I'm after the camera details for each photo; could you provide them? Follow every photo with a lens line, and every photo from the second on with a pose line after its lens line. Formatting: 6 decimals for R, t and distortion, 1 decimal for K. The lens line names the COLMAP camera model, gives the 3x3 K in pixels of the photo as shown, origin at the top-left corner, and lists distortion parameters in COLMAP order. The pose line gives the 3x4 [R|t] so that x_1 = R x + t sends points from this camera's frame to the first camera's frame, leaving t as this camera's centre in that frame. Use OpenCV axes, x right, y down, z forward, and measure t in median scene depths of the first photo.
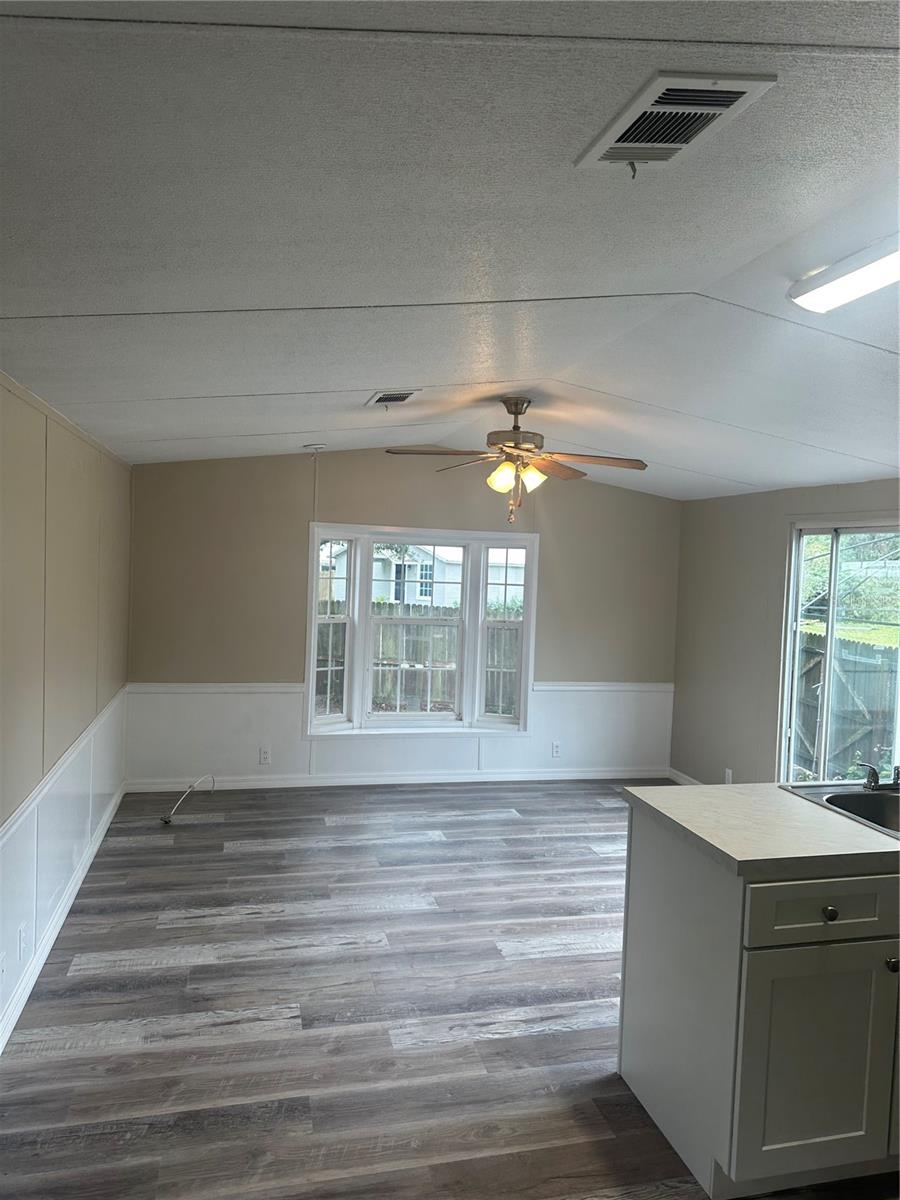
lens RADIAL K [[840.1, 0, 450.6], [0, 840.1, 598.9], [0, 0, 1]] dist [-0.003880, -0.003726]
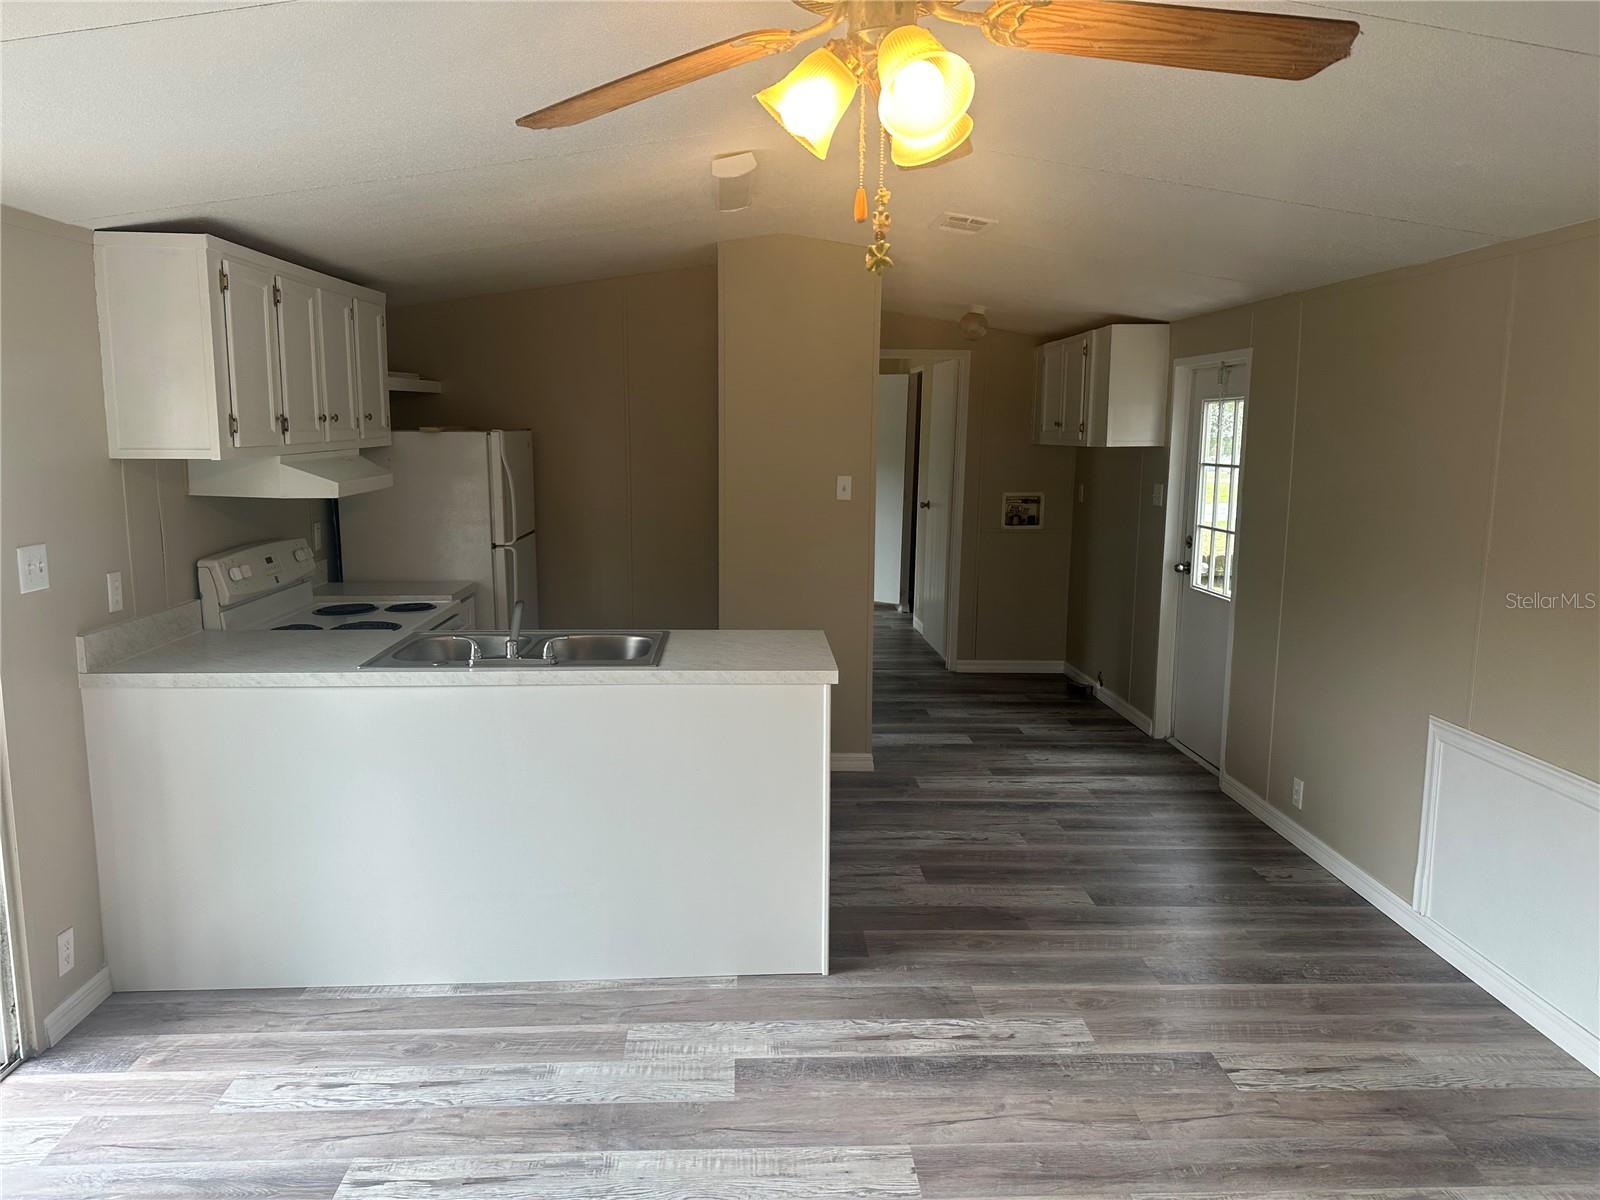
lens RADIAL K [[1120.1, 0, 799.9], [0, 1120.1, 599.7], [0, 0, 1]] dist [-0.003880, -0.003726]
pose [[-0.981499, -0.072242, 0.177318, 0.037739], [-0.034162, 0.977303, 0.209073, -0.085042], [-0.188397, 0.199147, -0.961690, 1.928316]]
